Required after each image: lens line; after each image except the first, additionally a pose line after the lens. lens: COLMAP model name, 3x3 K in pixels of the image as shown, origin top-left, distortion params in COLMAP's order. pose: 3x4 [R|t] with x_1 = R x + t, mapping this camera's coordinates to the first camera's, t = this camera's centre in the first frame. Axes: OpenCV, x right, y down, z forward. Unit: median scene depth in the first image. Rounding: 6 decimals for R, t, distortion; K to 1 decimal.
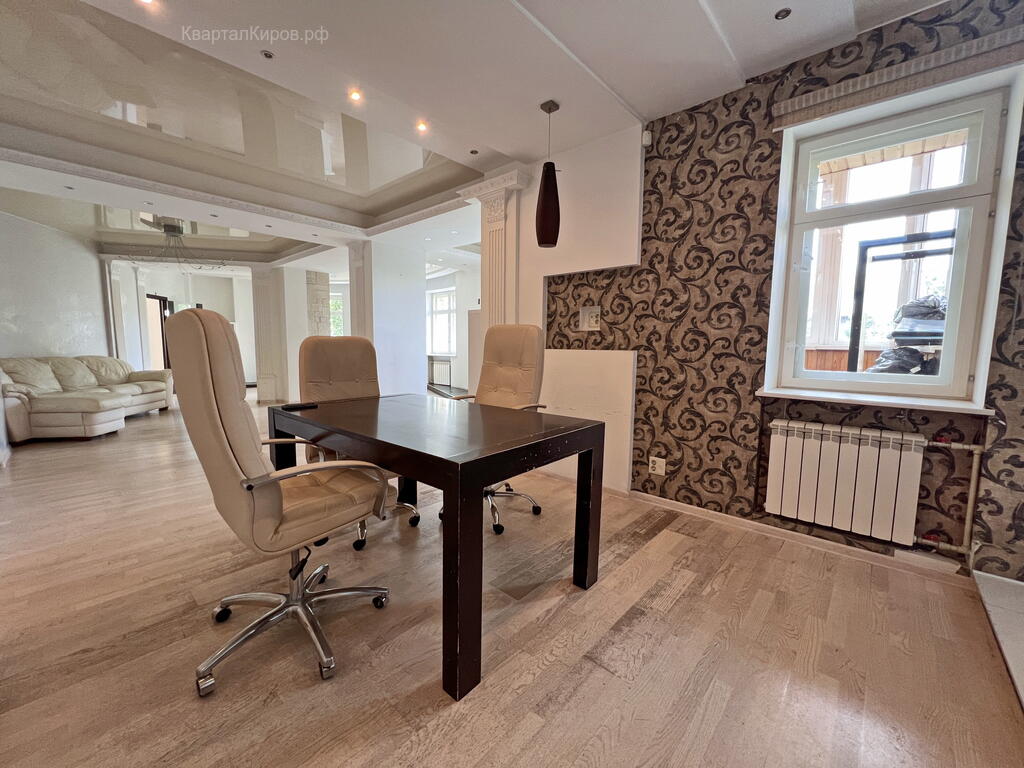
lens RADIAL K [[413.3, 0, 480.7], [0, 413.3, 383.2], [0, 0, 1]] dist [0.000136, 0.000107]
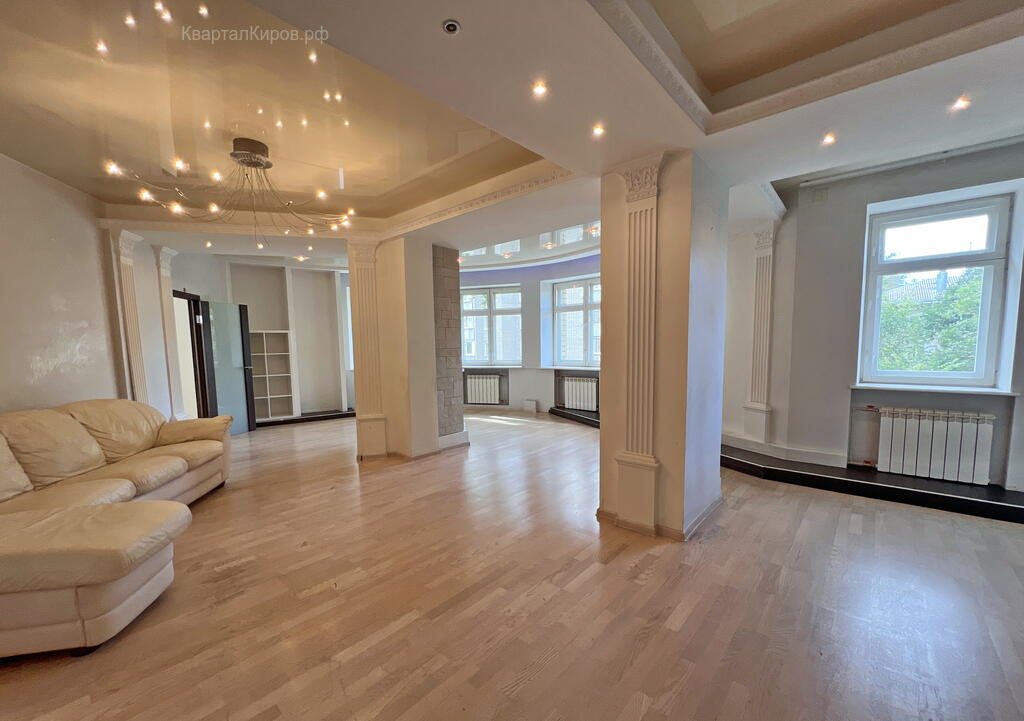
lens RADIAL K [[426.2, 0, 497.7], [0, 426.2, 383.6], [0, 0, 1]] dist [-0.003191, -0.000184]
pose [[0.999475, -0.027793, 0.016677, -0.840509], [0.027866, 0.999603, -0.004145, -0.143198], [-0.016555, 0.004607, 0.999852, 0.878205]]
